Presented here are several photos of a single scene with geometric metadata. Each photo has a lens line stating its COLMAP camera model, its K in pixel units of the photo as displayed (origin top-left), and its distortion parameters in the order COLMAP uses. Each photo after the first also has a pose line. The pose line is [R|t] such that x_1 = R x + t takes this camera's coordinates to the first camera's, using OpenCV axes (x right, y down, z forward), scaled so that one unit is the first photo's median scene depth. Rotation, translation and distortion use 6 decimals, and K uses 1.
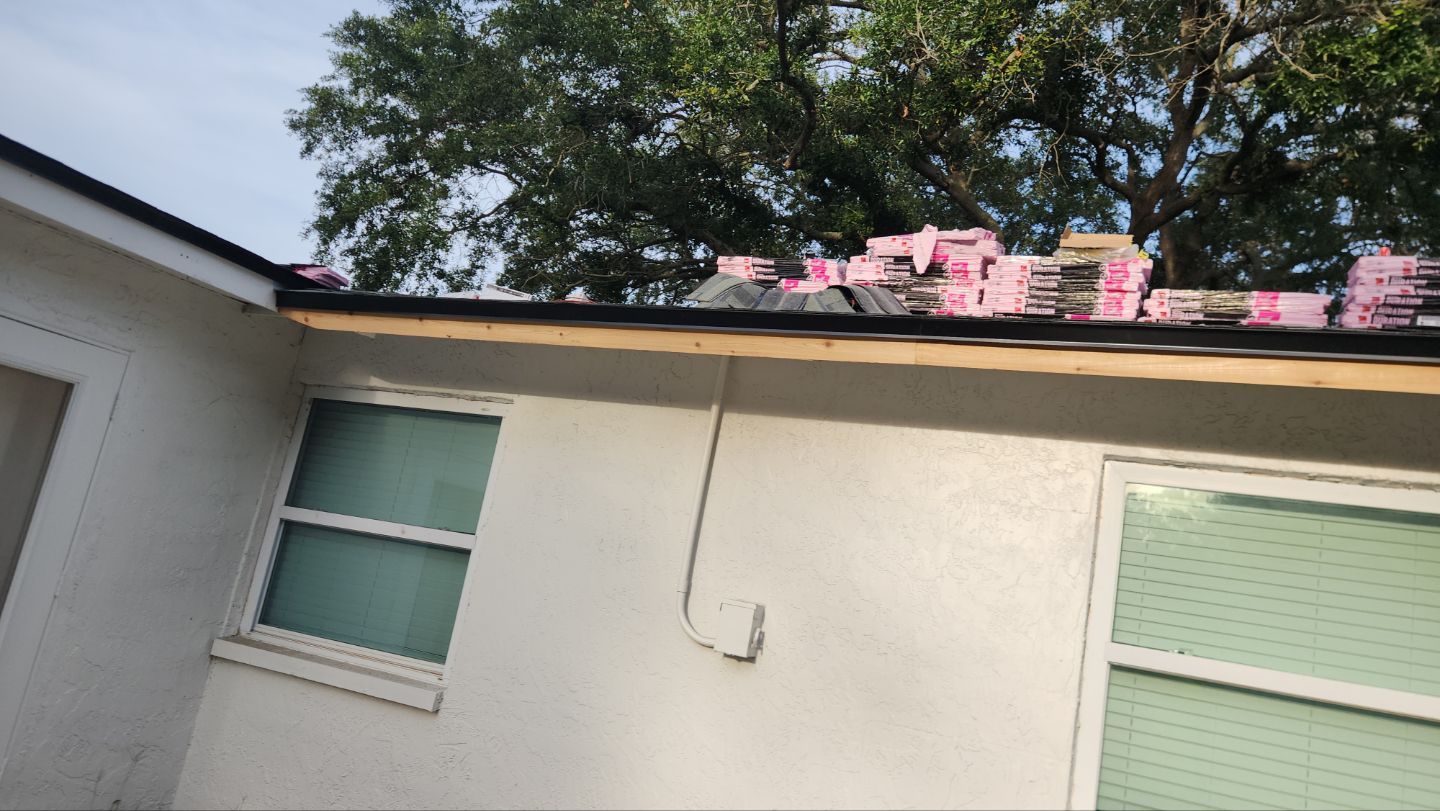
lens RADIAL K [[972.6, 0, 761.3], [0, 972.6, 423.3], [0, 0, 1]] dist [0.085022, -0.080786]
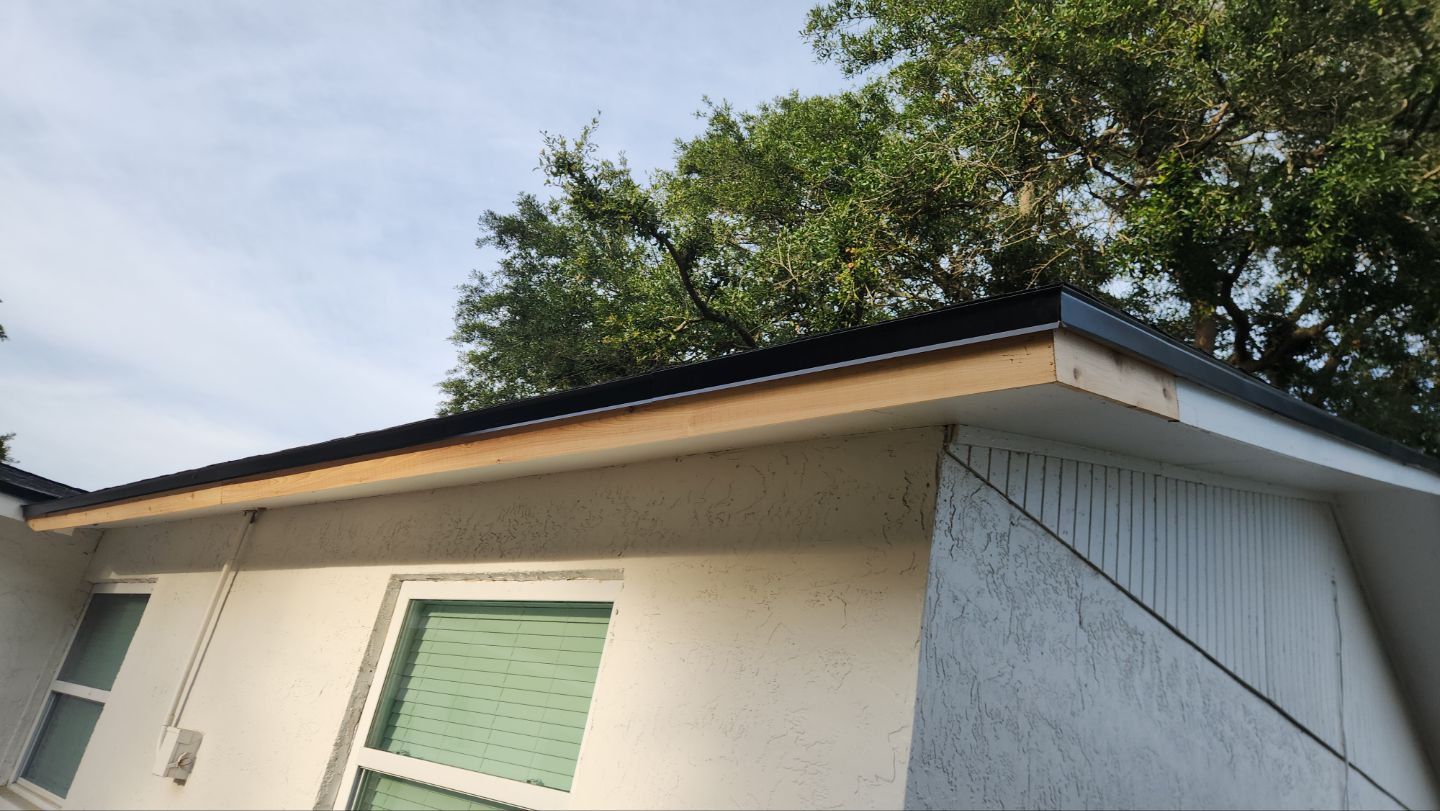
lens RADIAL K [[955.6, 0, 697.7], [0, 955.6, 414.9], [0, 0, 1]] dist [0.073267, -0.072507]
pose [[0.949334, -0.104101, -0.296527, 0.499326], [0.022211, 0.963409, -0.267113, 0.076793], [0.313484, 0.246993, 0.916909, 0.024662]]
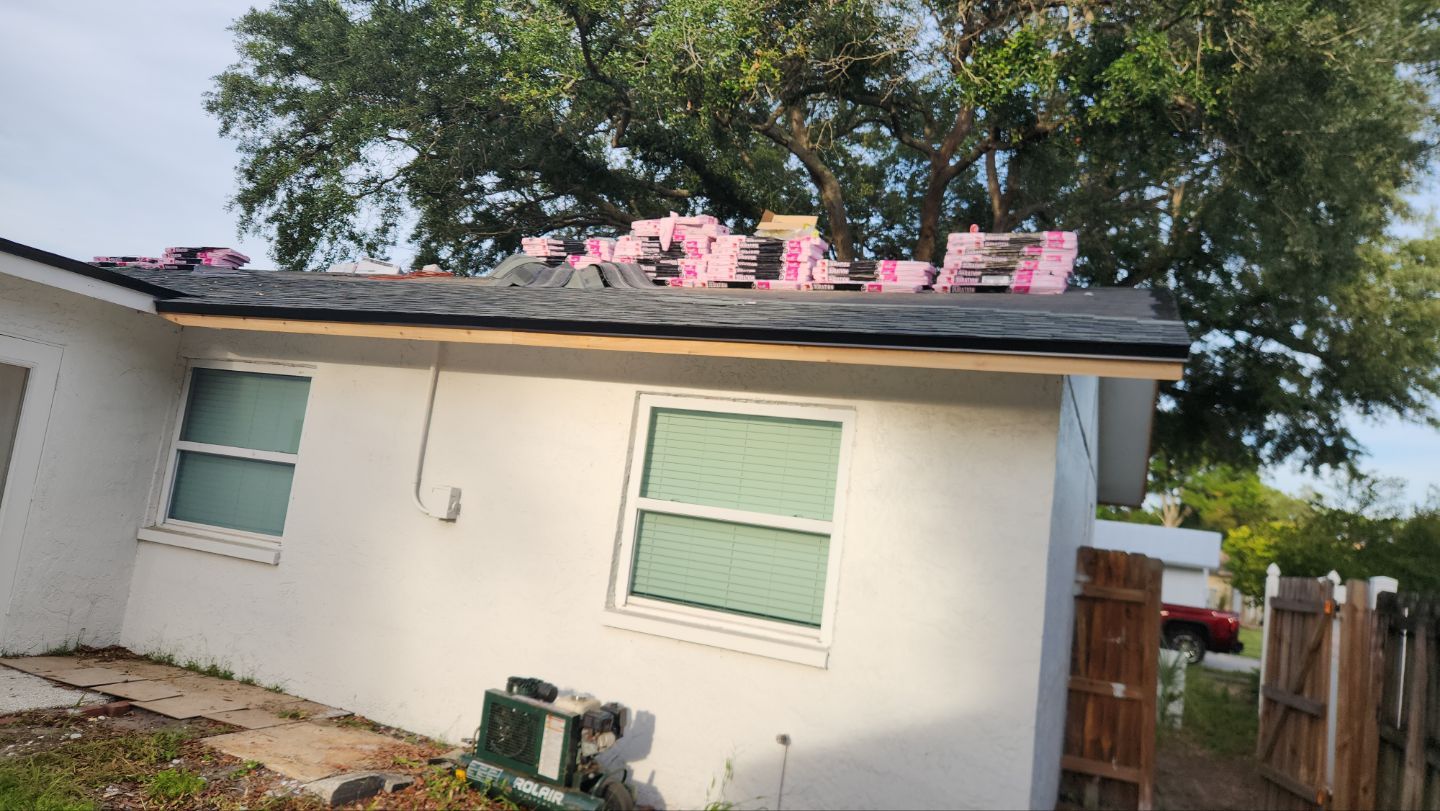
lens RADIAL K [[945.4, 0, 710.1], [0, 945.4, 427.6], [0, 0, 1]] dist [0.071271, -0.066654]
pose [[0.999240, -0.038801, -0.003771, 0.233834], [0.038979, 0.995981, 0.080636, -0.015673], [0.000627, -0.080722, 0.996736, -0.319820]]
